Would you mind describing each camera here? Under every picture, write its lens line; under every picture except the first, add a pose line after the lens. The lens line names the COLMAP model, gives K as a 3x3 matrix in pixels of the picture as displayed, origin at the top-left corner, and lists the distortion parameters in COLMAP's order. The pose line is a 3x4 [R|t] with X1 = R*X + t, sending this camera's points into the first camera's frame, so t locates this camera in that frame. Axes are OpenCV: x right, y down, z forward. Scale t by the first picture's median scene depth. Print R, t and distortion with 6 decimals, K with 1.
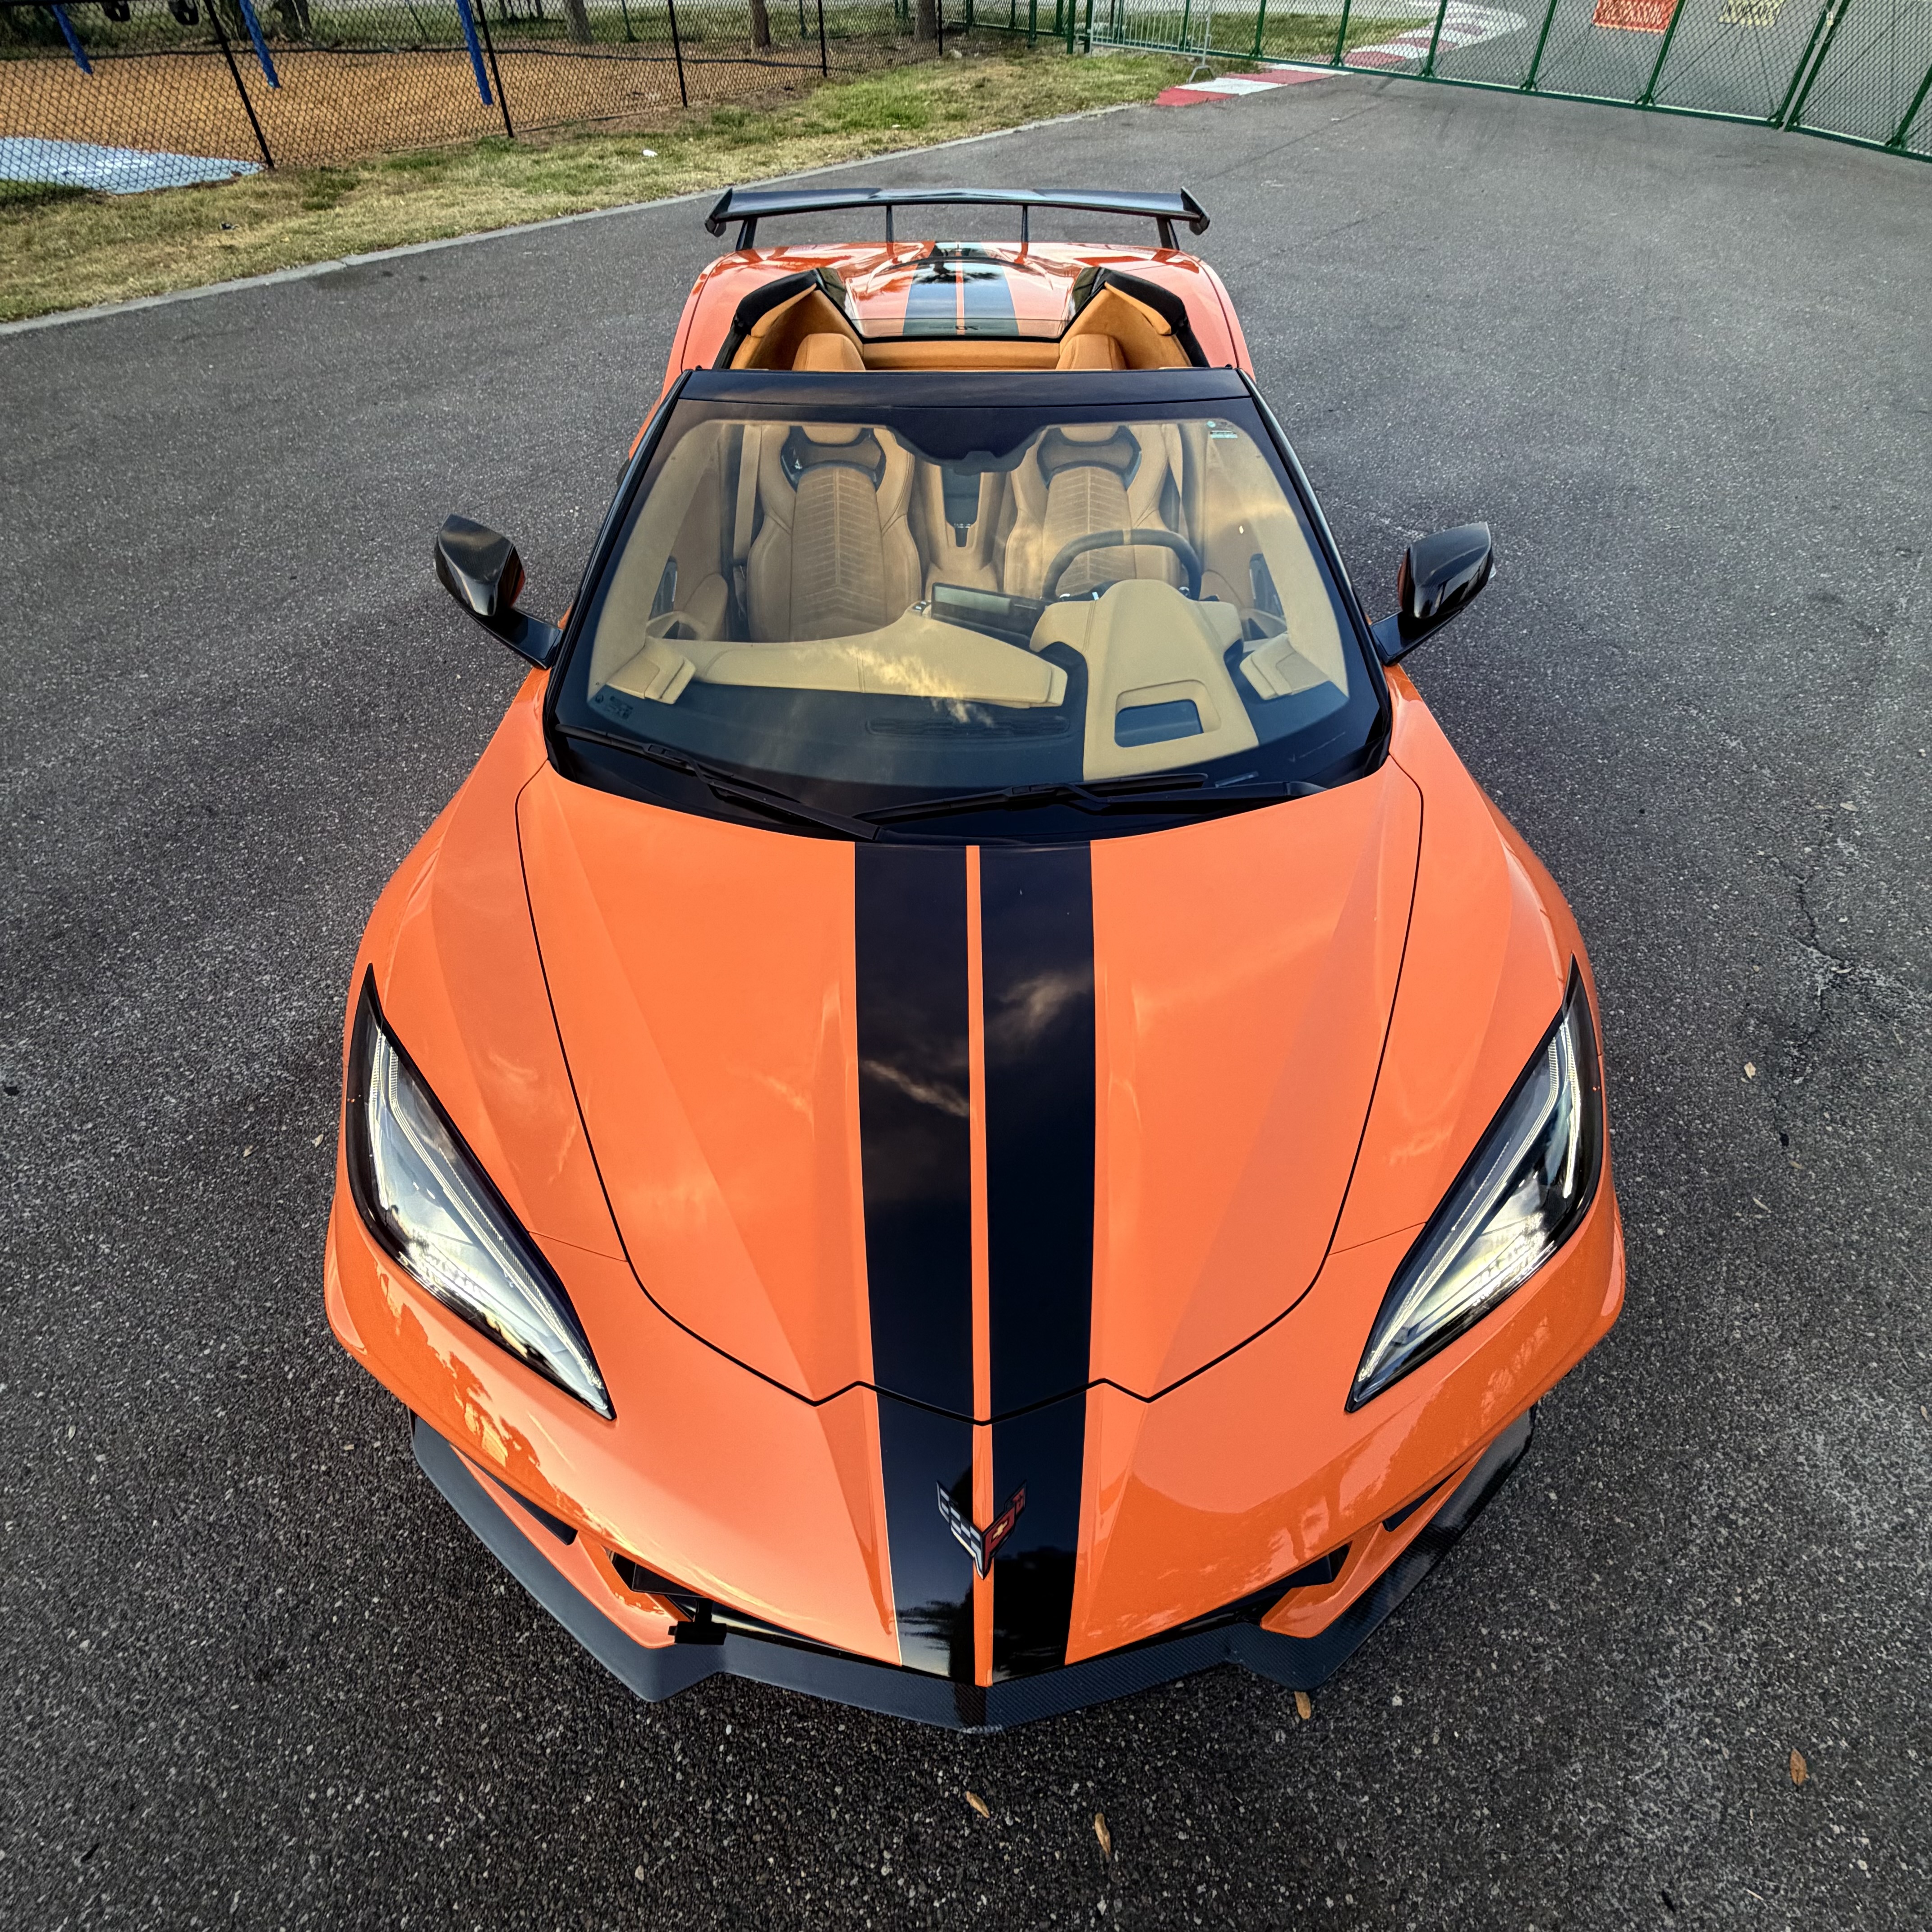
lens RADIAL K [[1022.5, 0, 965.5], [0, 1022.5, 968.3], [0, 0, 1]] dist [0.000774, 0.000012]
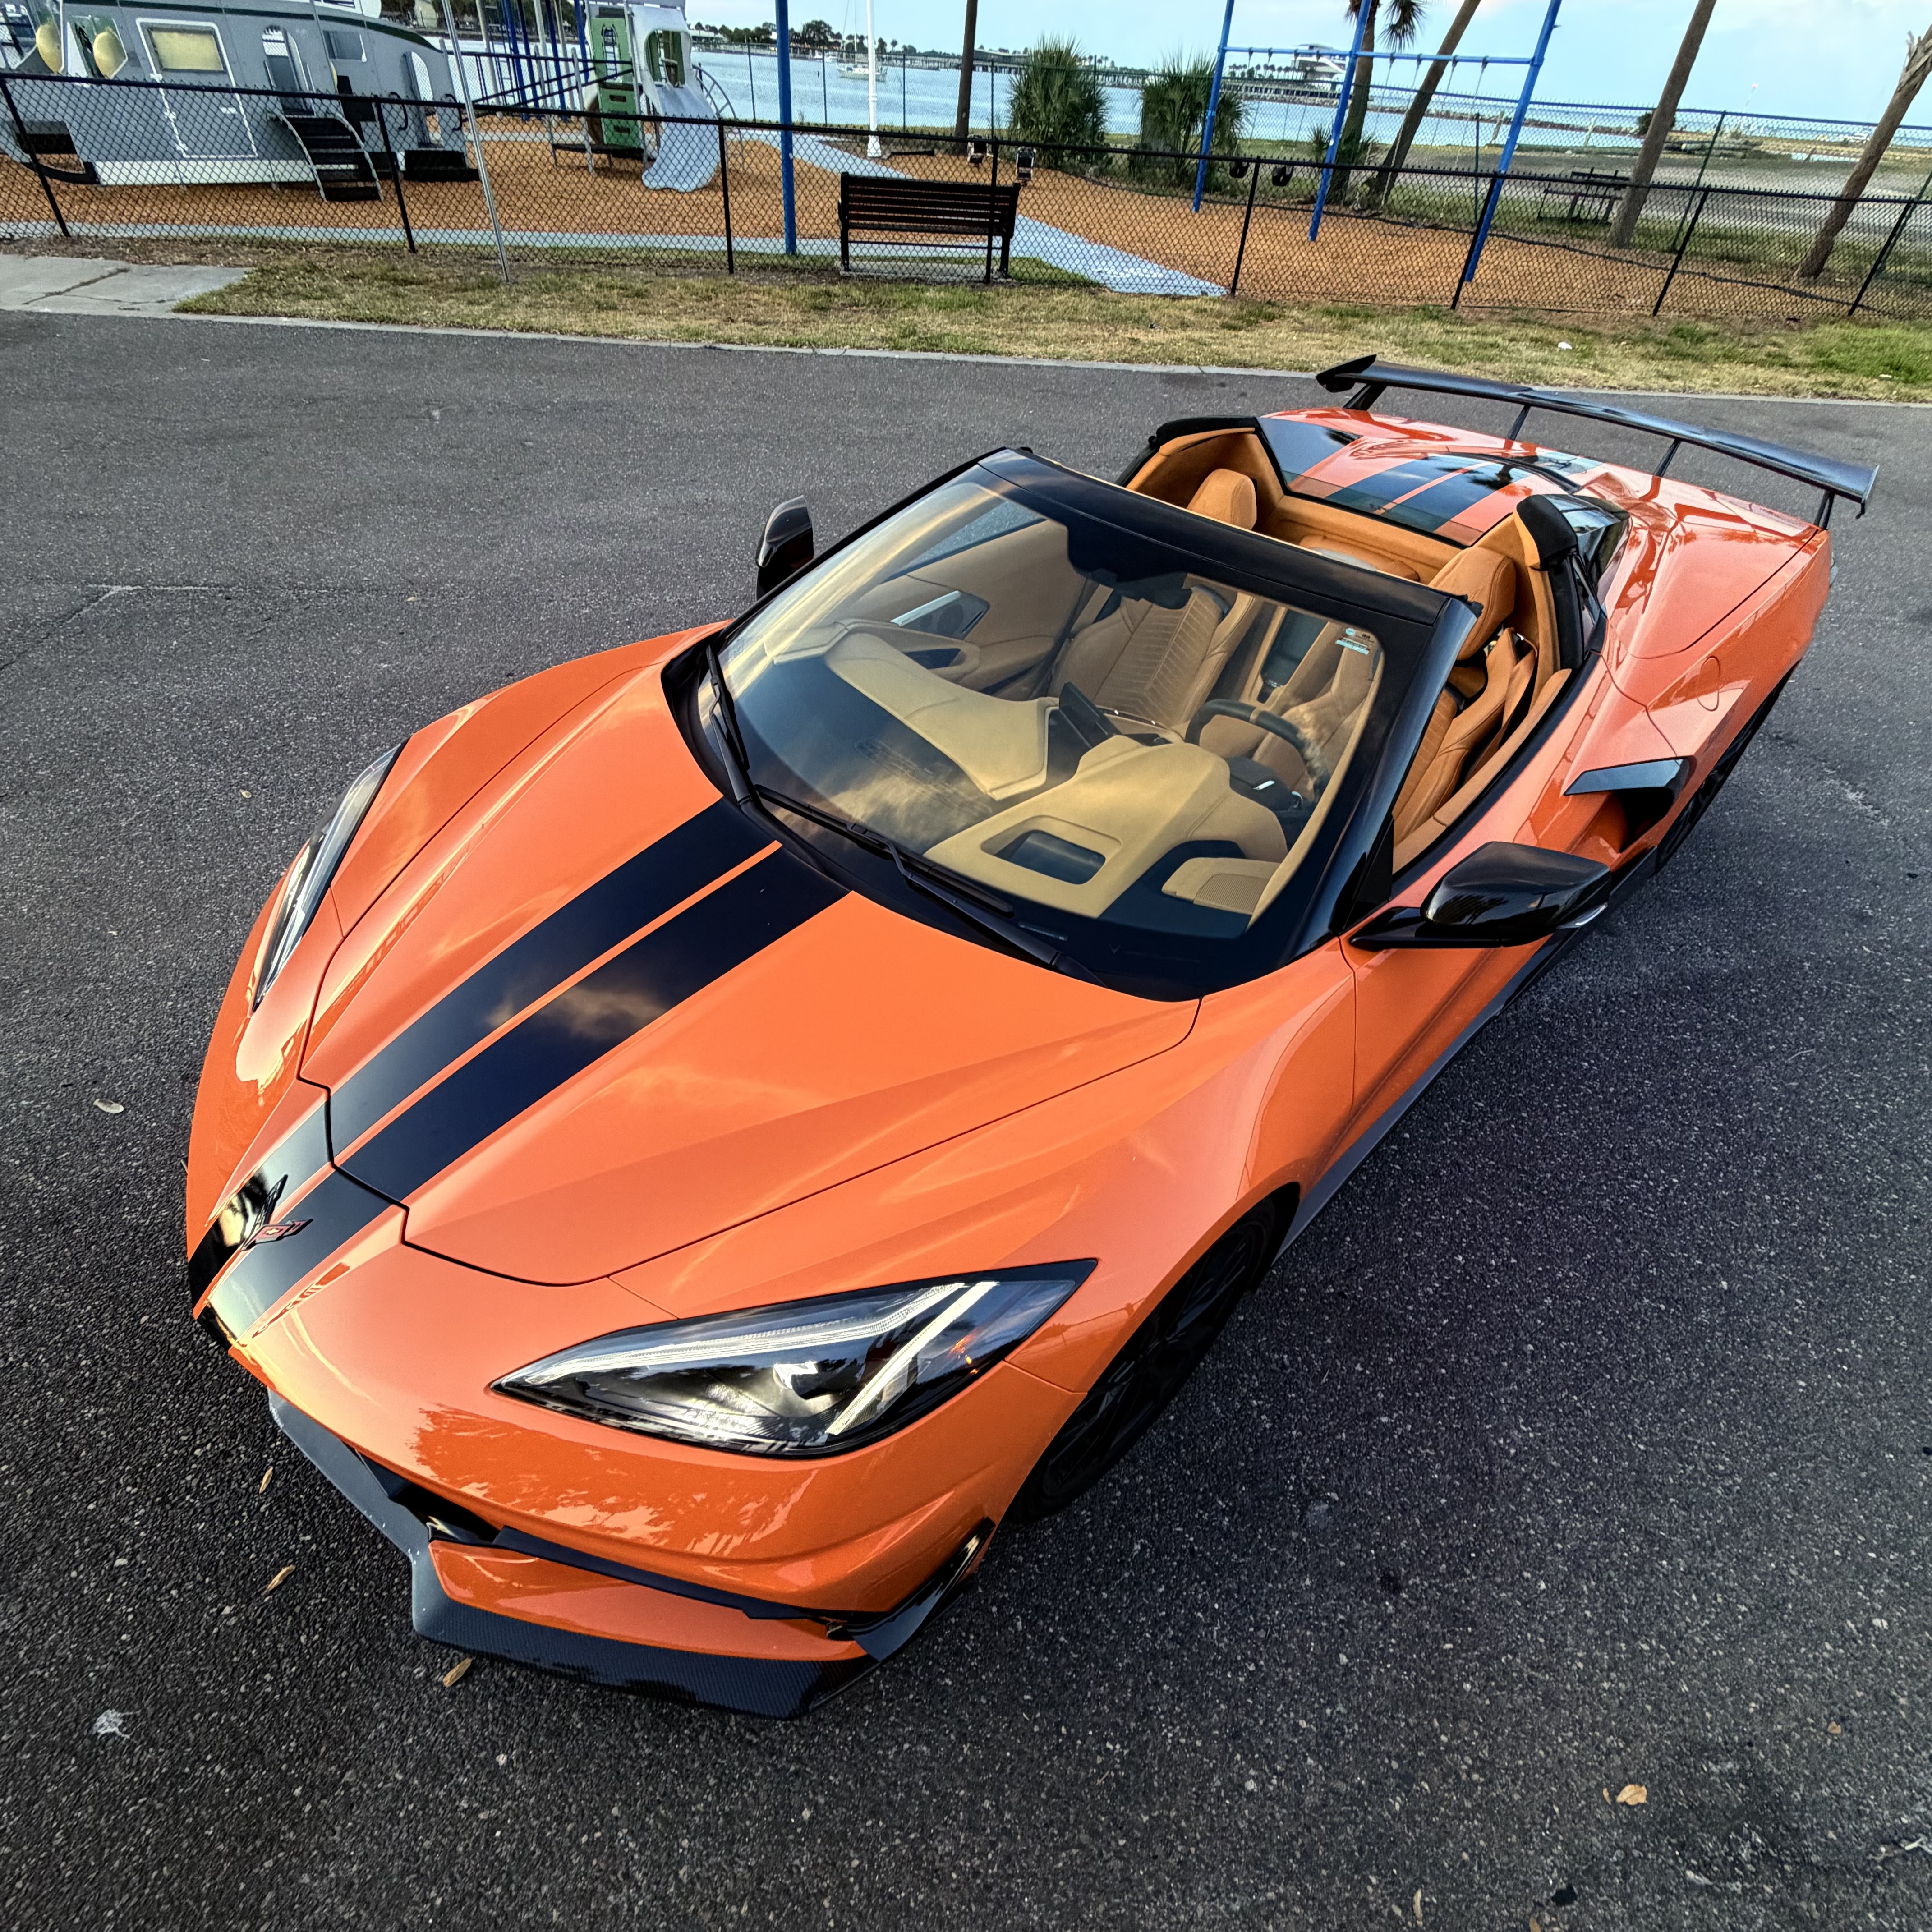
lens RADIAL K [[1029.4, 0, 966.0], [0, 1029.4, 966.0], [0, 0, 1]] dist [-0.000371, 0.000408]
pose [[0.683755, 0.506958, -0.524854, 0.805459], [-0.563292, 0.823928, 0.062004, -0.193735], [0.463876, 0.253250, 0.848931, 0.181764]]
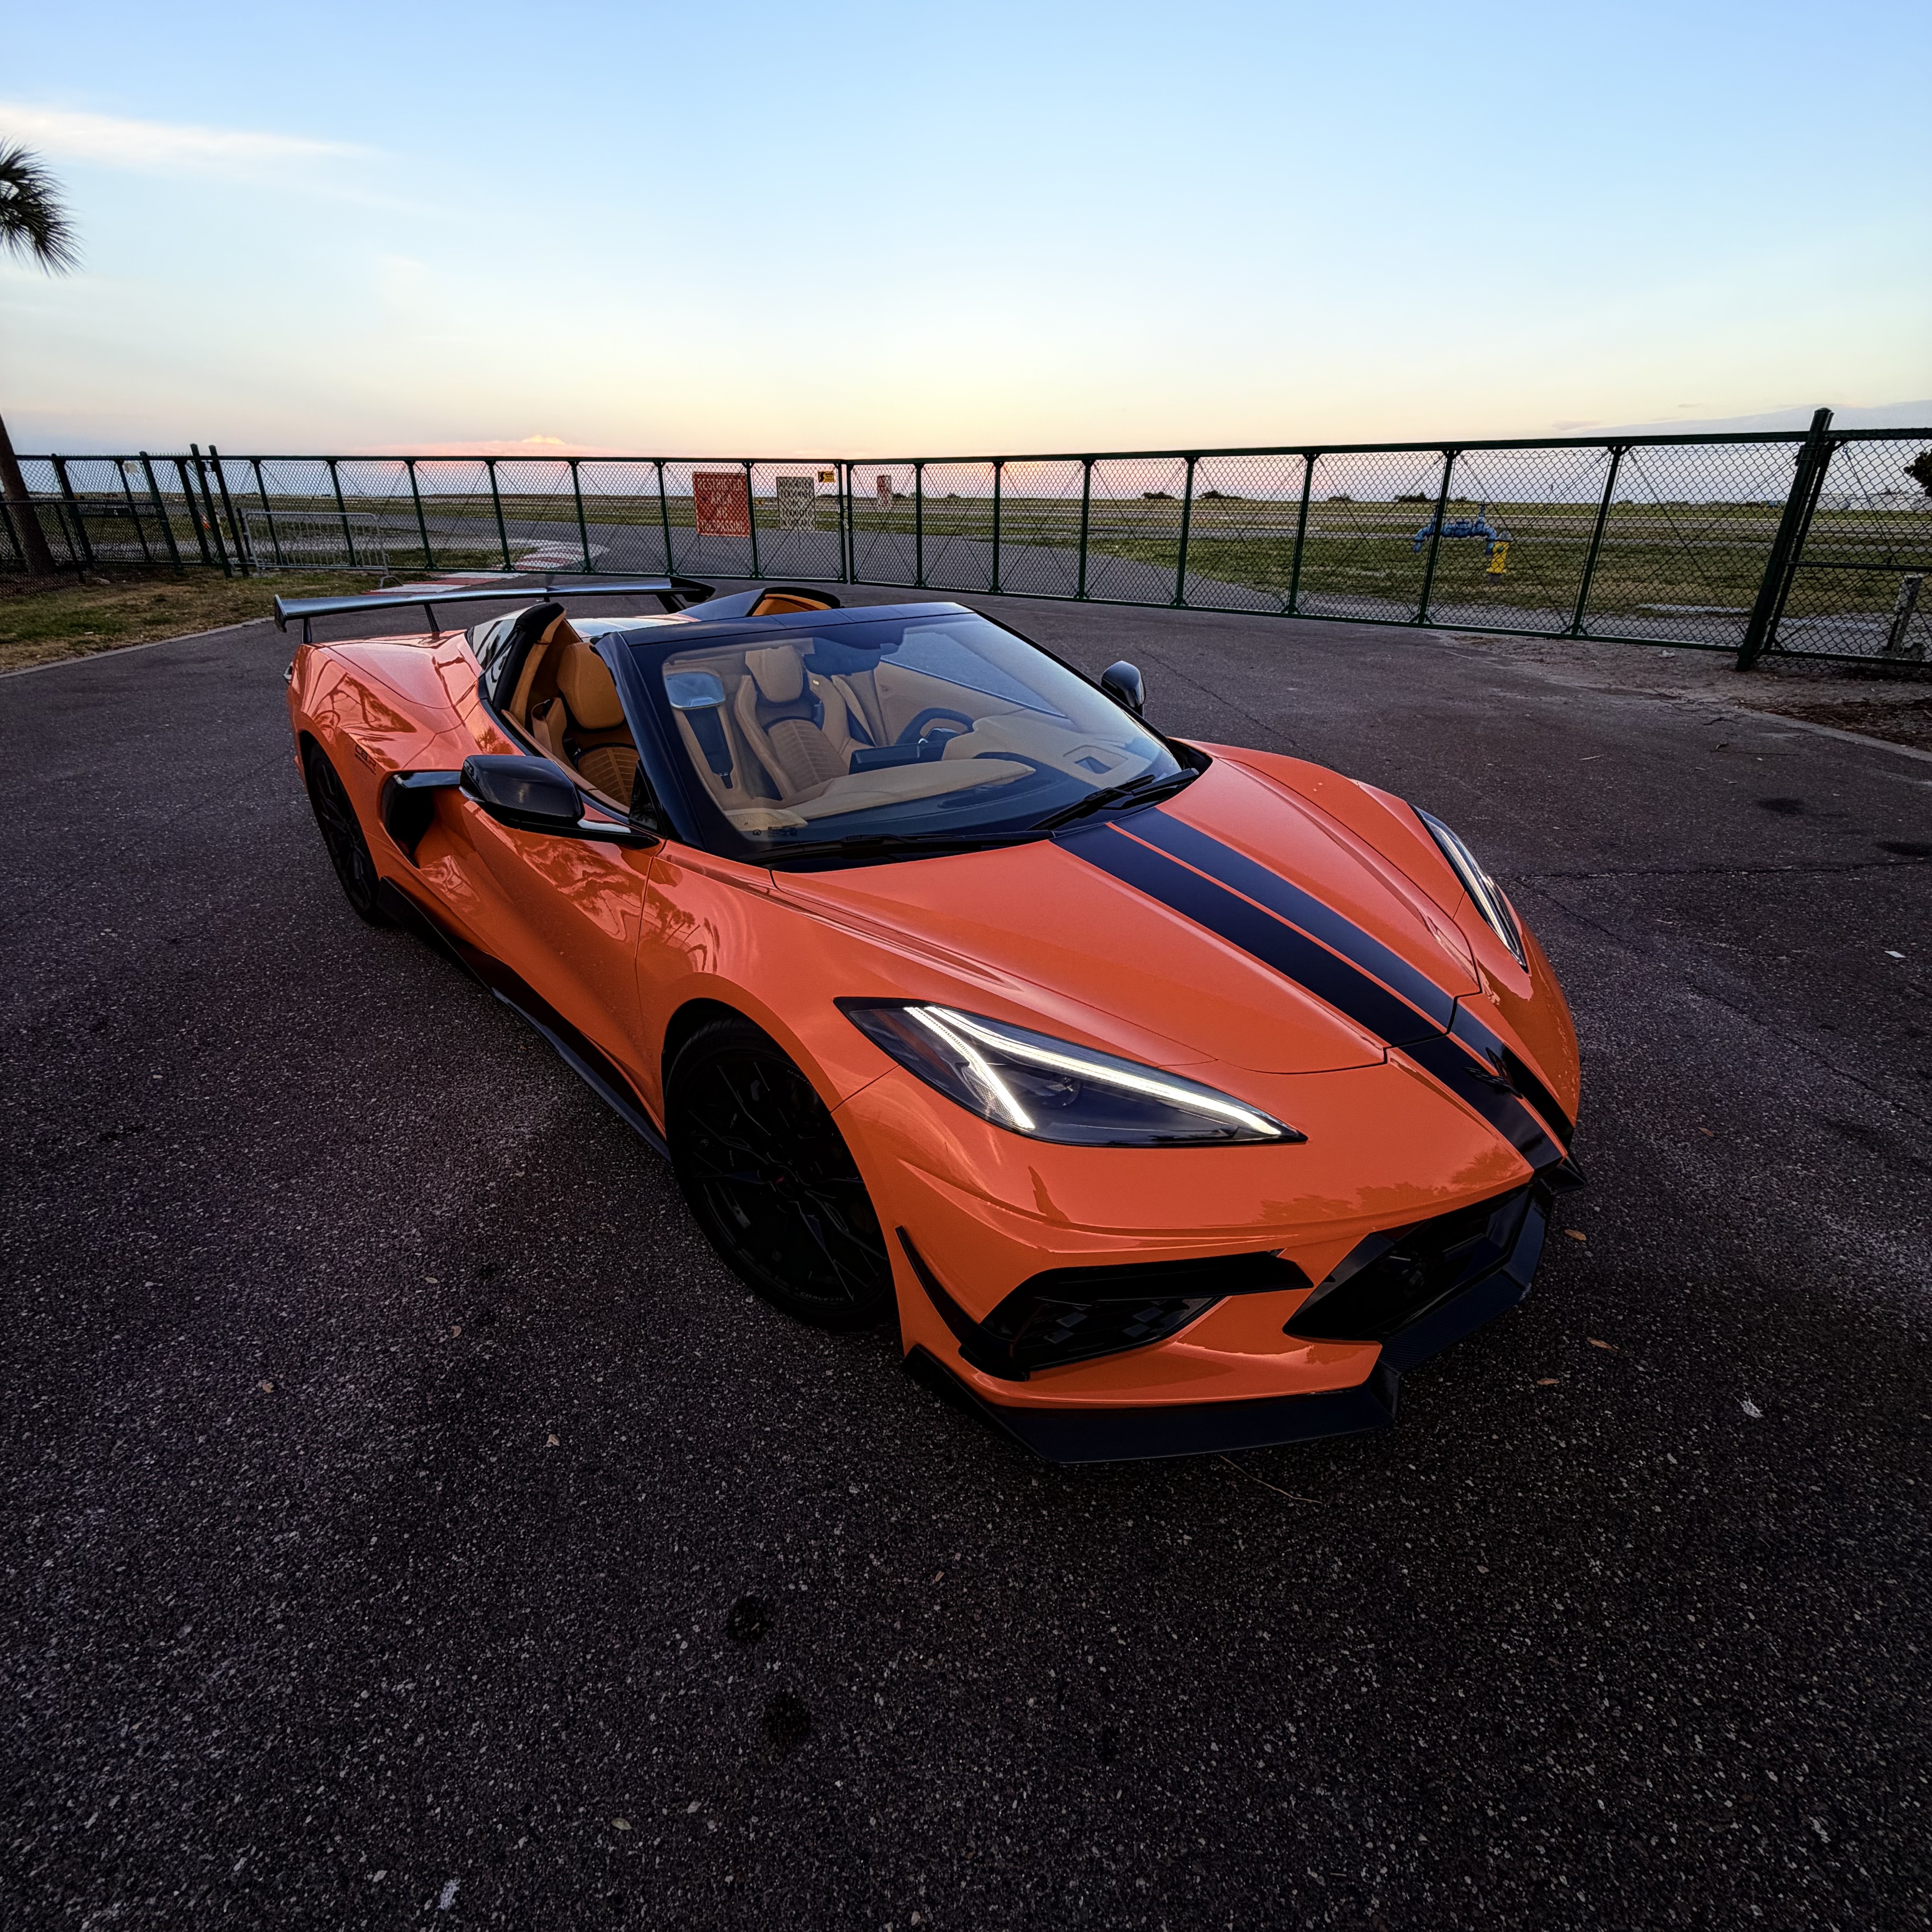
lens RADIAL K [[1029.4, 0, 966.0], [0, 1029.4, 966.0], [0, 0, 1]] dist [-0.000371, 0.000408]
pose [[0.733484, -0.281116, 0.618850, -1.077033], [0.488684, 0.850920, -0.192673, 0.225297], [-0.472428, 0.443744, 0.761513, 0.097787]]
